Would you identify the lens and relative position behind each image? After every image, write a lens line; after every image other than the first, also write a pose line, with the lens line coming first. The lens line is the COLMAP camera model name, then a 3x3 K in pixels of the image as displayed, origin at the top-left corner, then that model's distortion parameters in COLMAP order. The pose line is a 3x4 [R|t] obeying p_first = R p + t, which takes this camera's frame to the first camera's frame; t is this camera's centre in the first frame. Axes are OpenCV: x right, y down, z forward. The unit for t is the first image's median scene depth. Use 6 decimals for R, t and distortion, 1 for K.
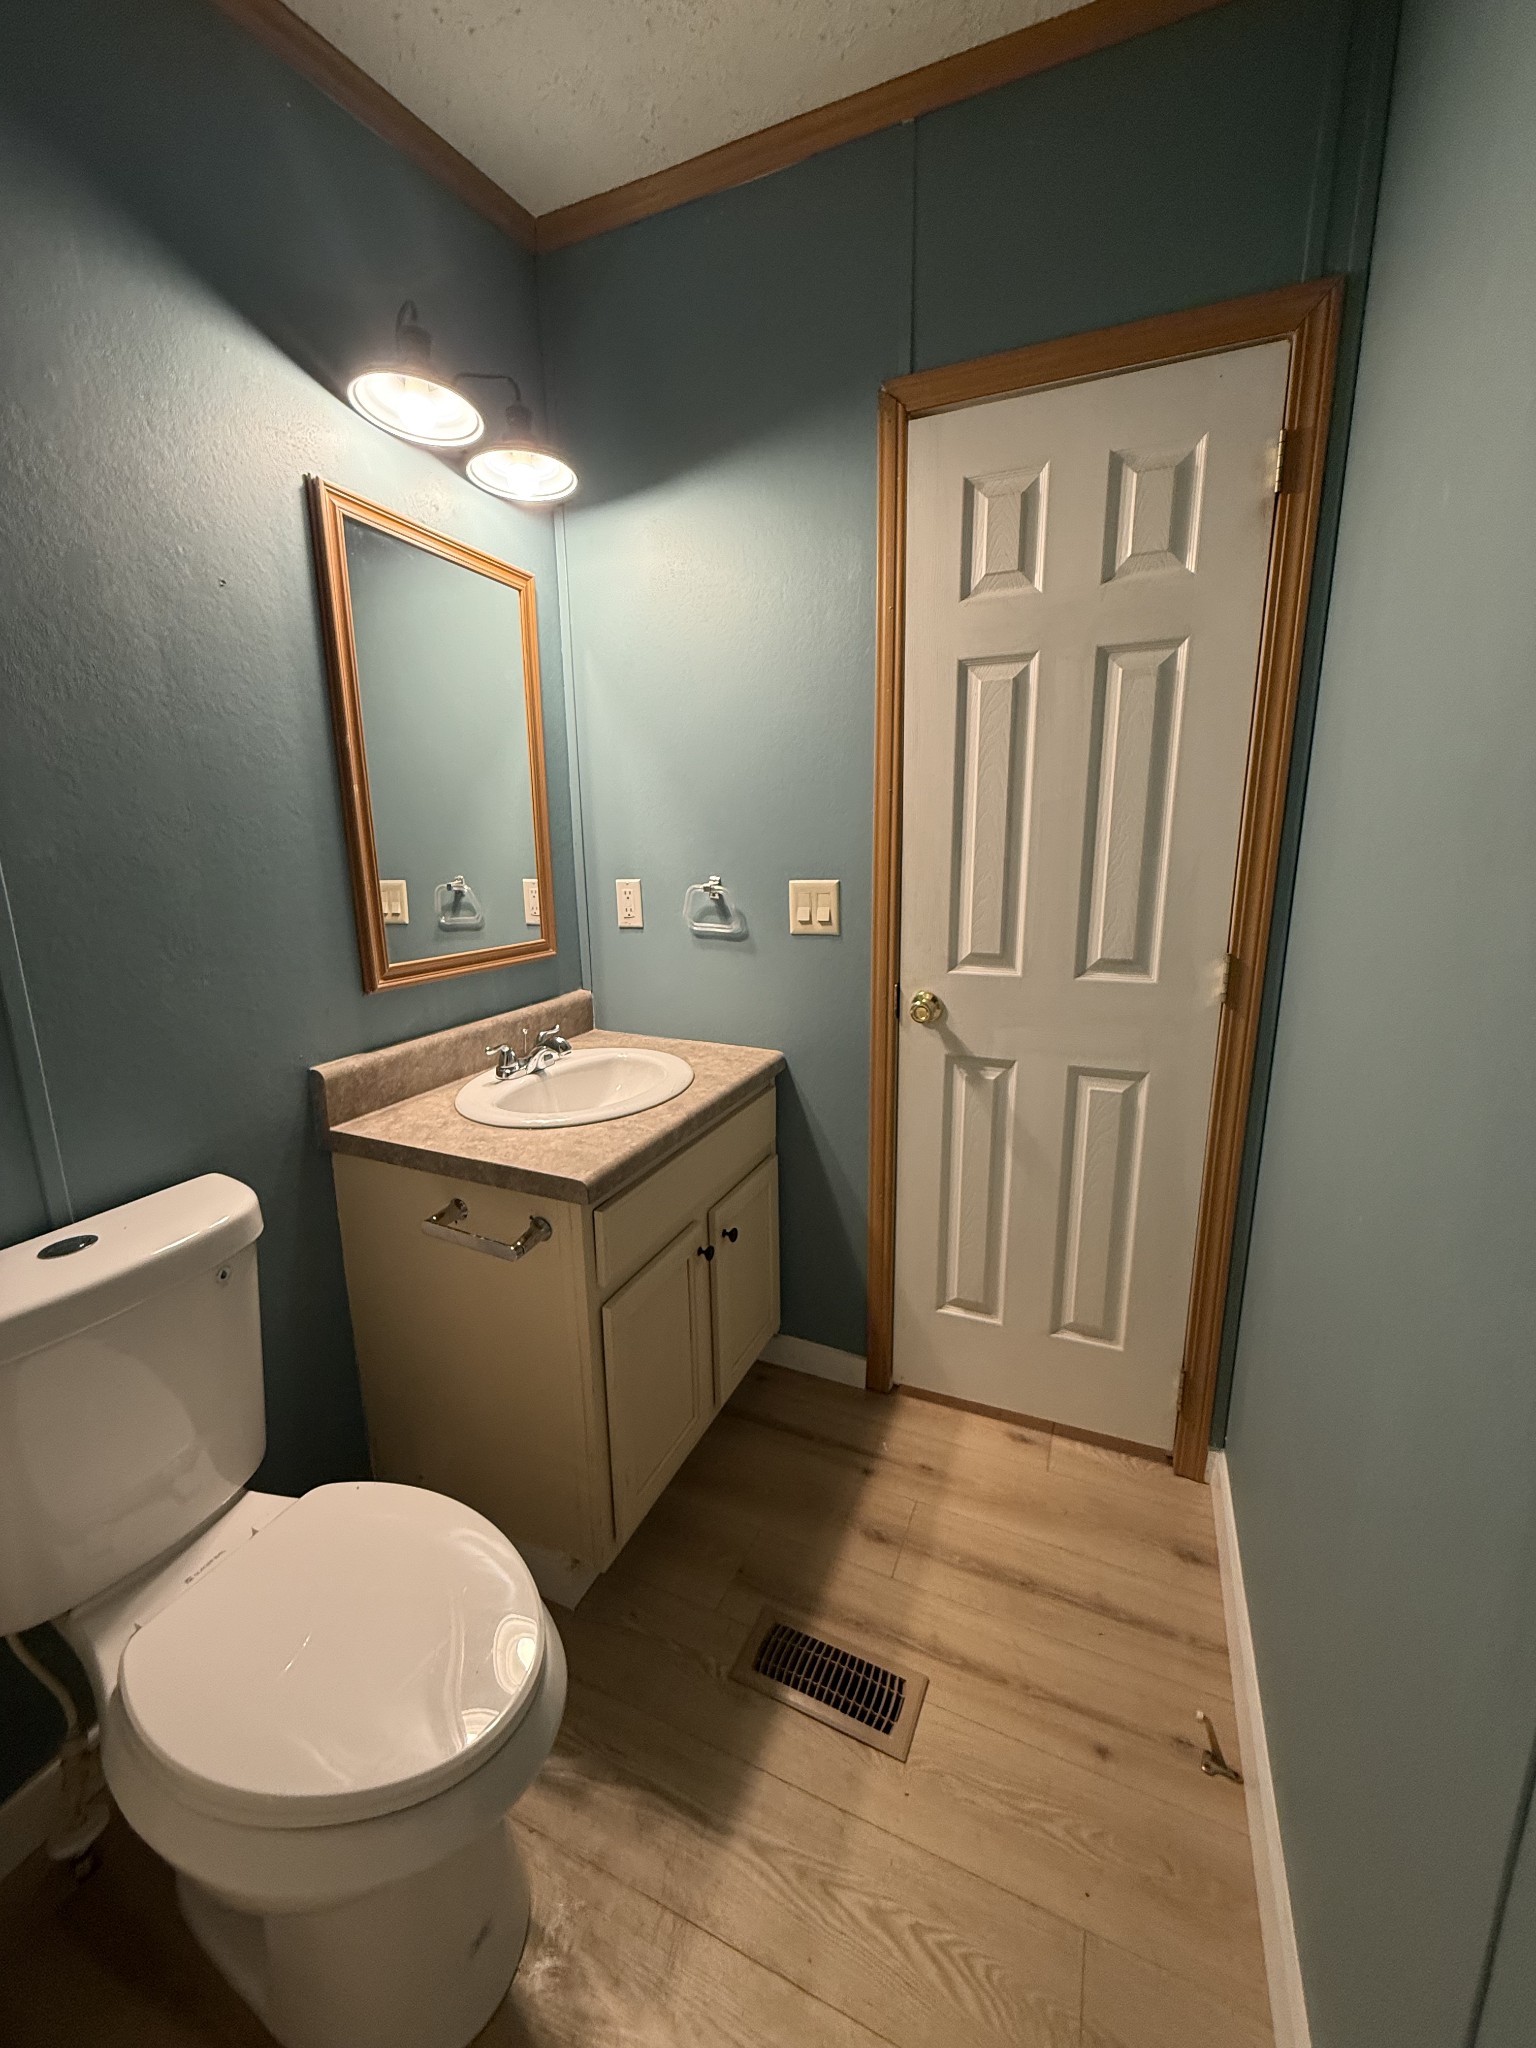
lens RADIAL K [[815.7, 0, 777.3], [0, 815.7, 1013.1], [0, 0, 1]] dist [-0.001781, -0.000586]
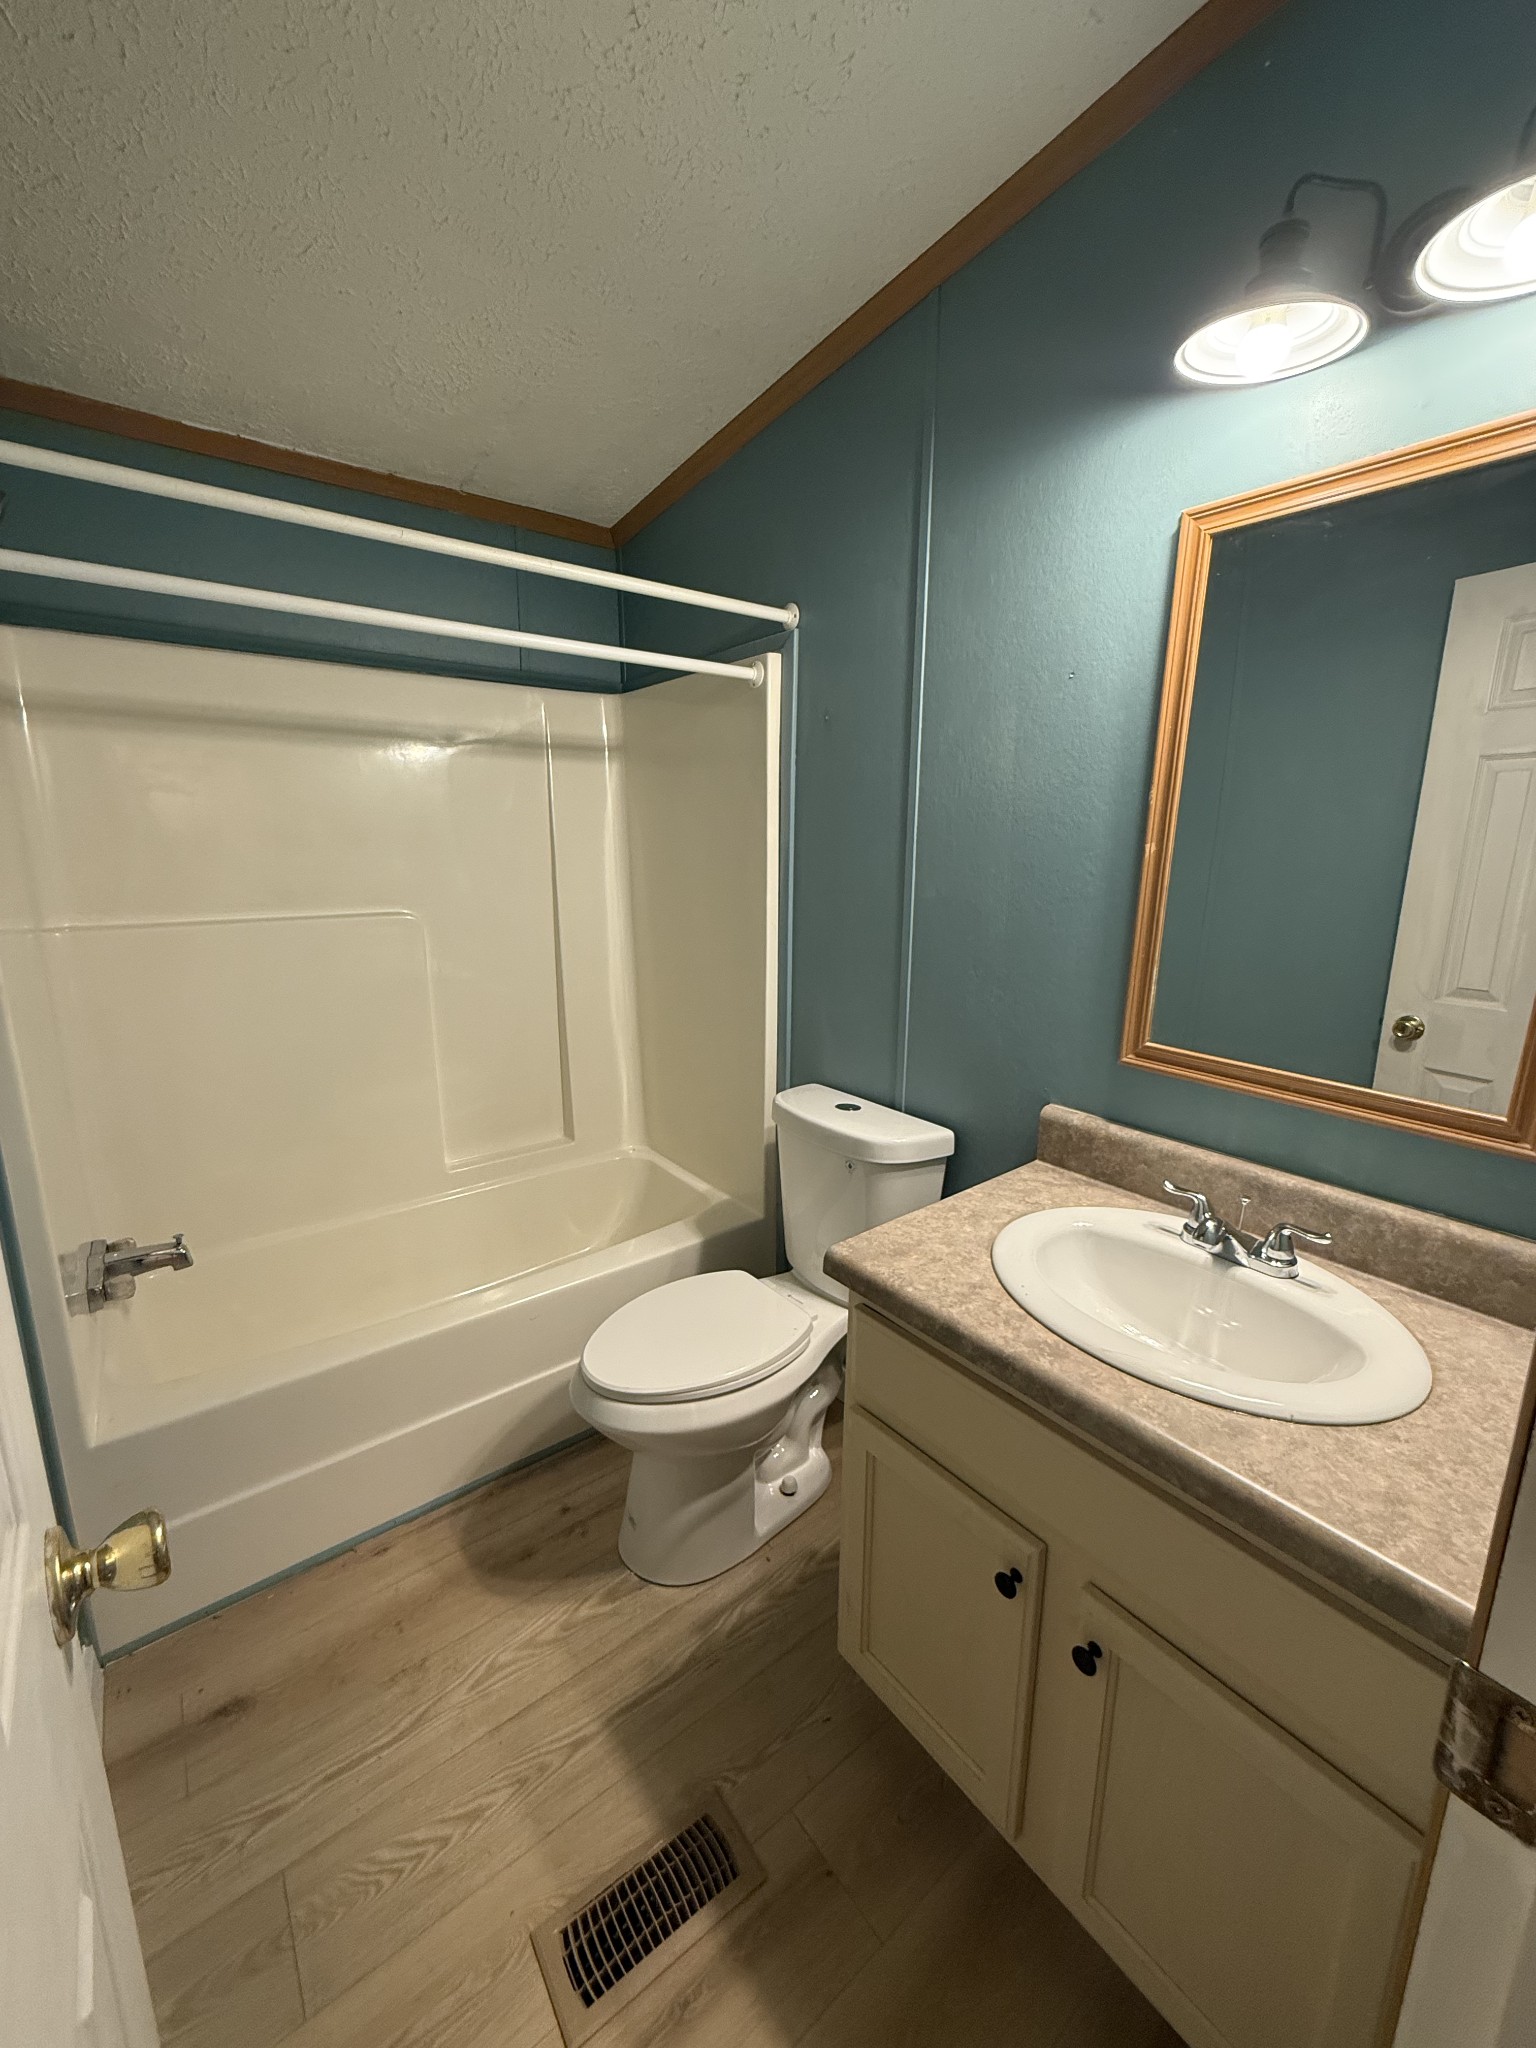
lens RADIAL K [[815.7, 0, 759.2], [0, 815.7, 1012.8], [0, 0, 1]] dist [-0.001781, -0.000586]
pose [[-0.494812, 0.184778, -0.849128, 0.487539], [-0.185816, 0.932035, 0.311100, -0.291536], [0.848902, 0.311717, -0.426847, 1.024600]]
